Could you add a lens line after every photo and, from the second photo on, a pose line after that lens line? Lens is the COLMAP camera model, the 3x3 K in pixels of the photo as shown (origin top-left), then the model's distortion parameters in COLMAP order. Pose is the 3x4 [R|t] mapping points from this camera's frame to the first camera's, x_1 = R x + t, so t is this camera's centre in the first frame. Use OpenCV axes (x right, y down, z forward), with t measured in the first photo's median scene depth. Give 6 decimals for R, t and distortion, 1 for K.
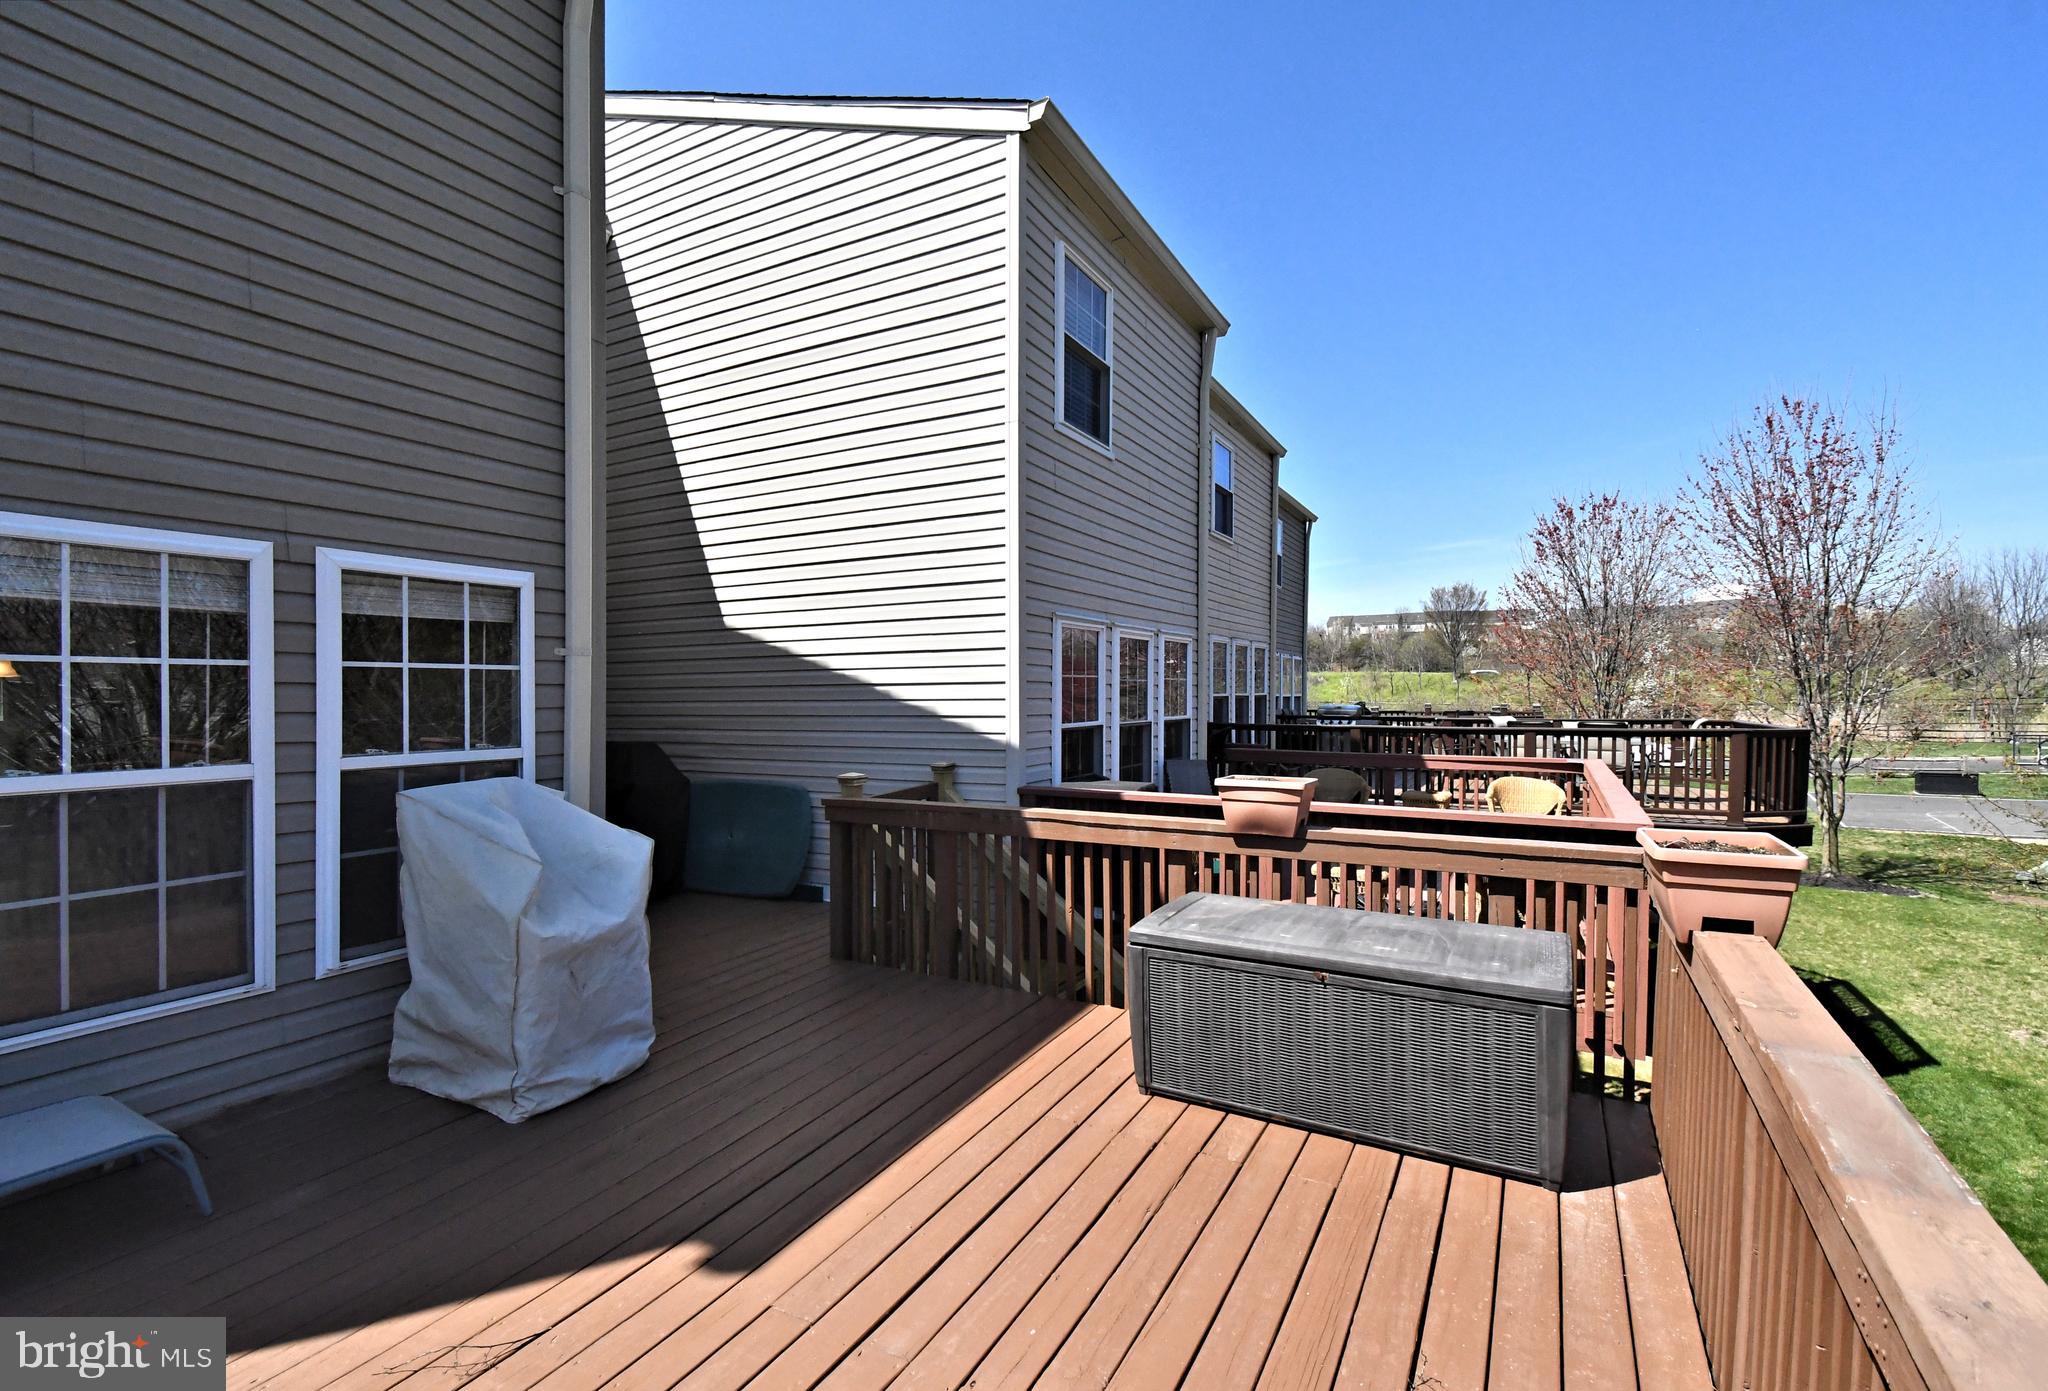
lens RADIAL K [[919.1, 0, 1024.0], [0, 919.1, 695.5], [0, 0, 1]] dist [0.000766, 0.000084]
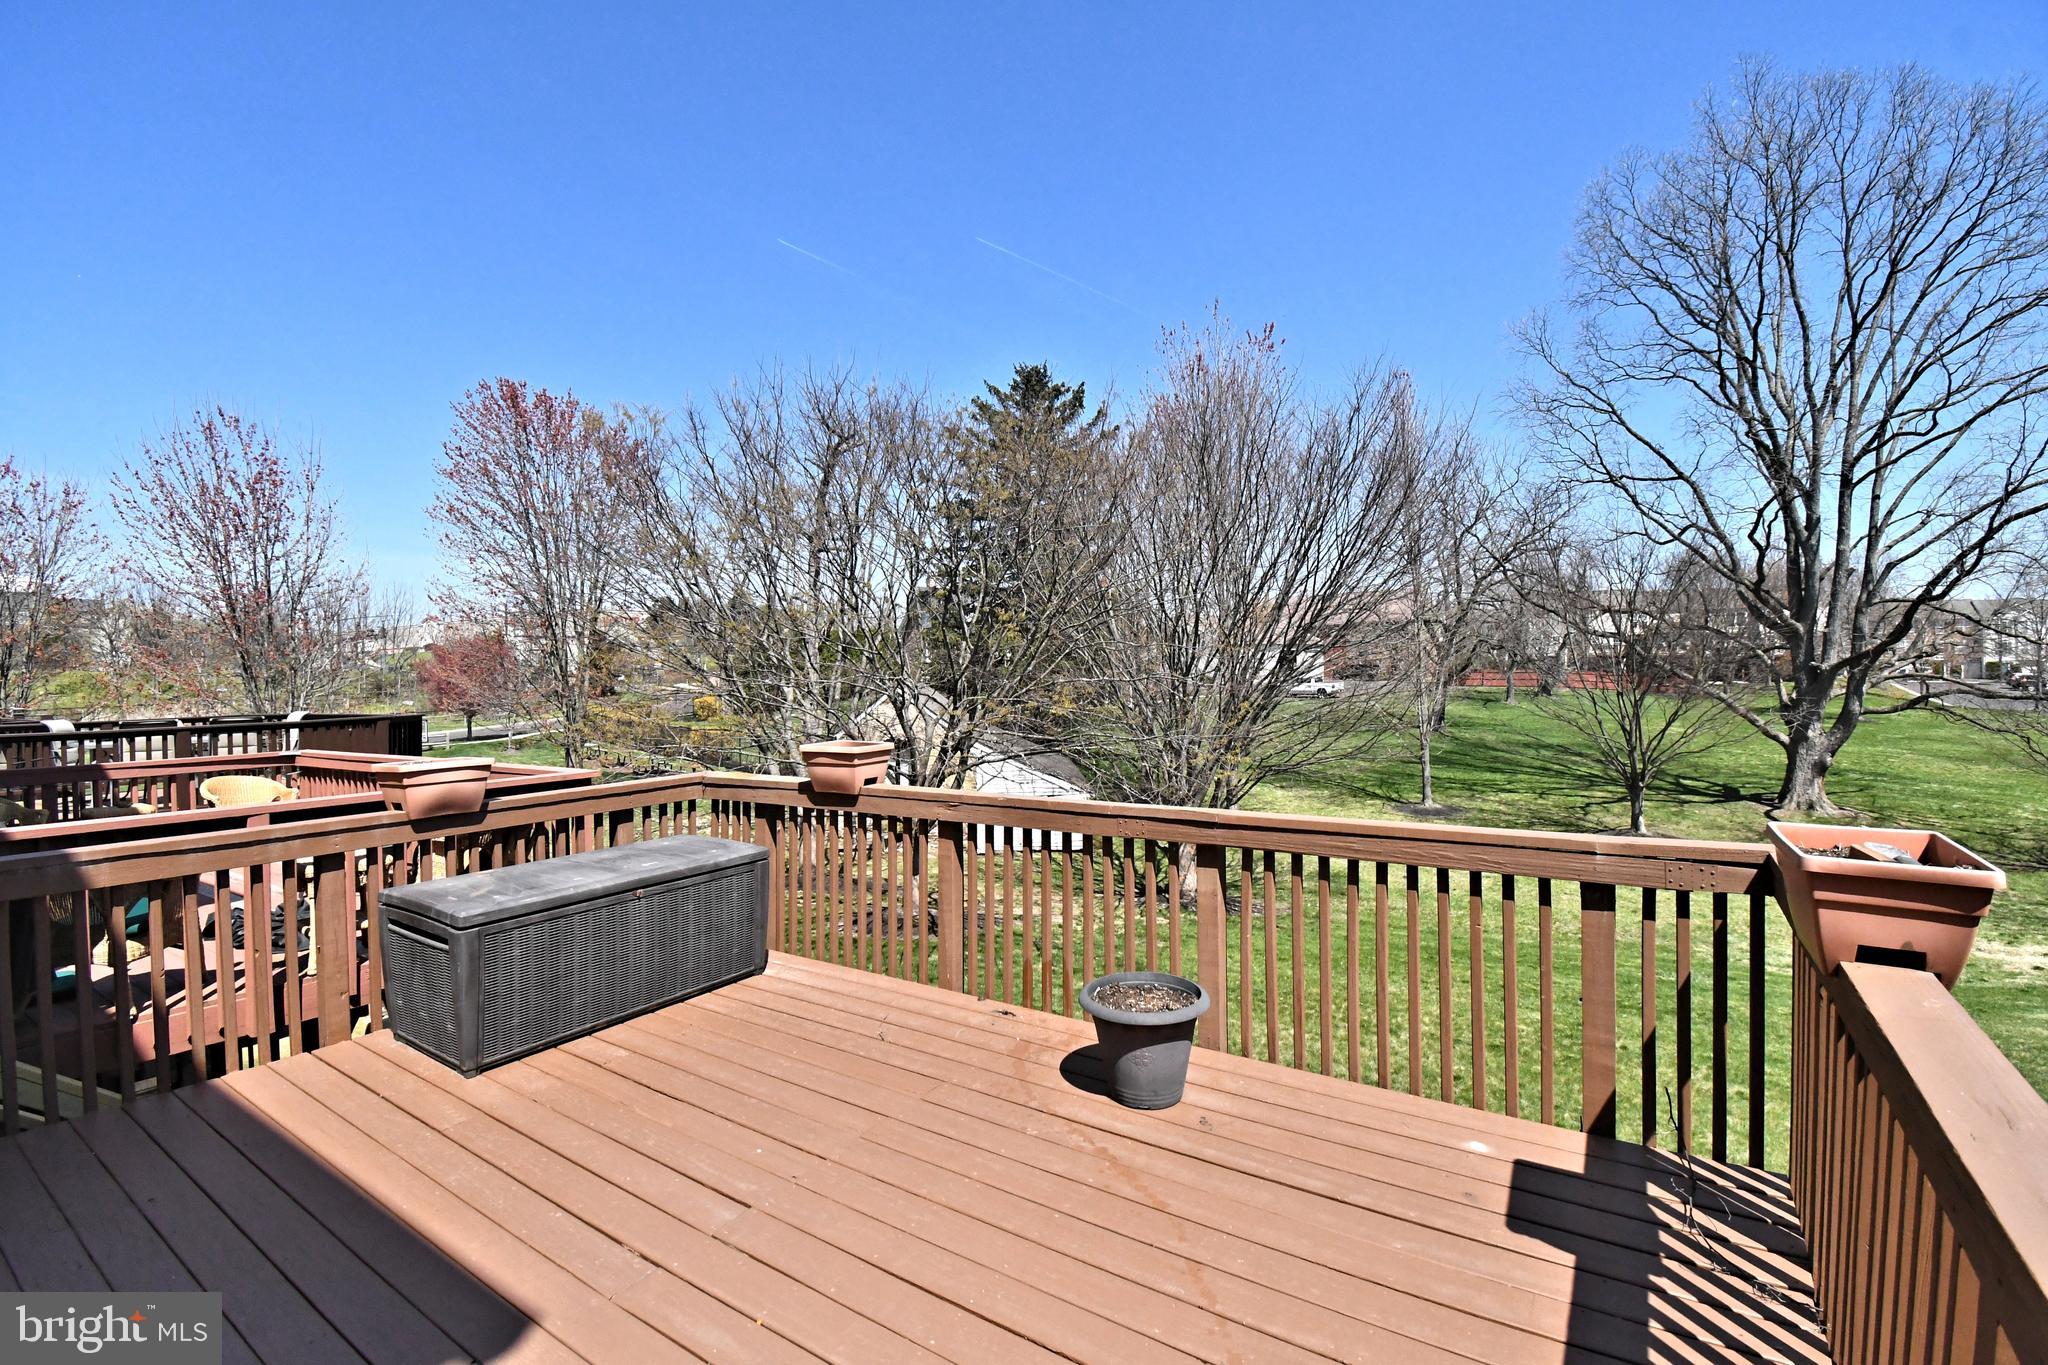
lens RADIAL K [[877.0, 0, 999.3], [0, 877.0, 673.3], [0, 0, 1]] dist [-0.033687, -0.000303]
pose [[0.116072, 0.002099, 0.993239, -0.234335], [0.021299, 0.999763, -0.004601, 0.003765], [-0.993012, 0.021689, 0.116000, 0.099937]]
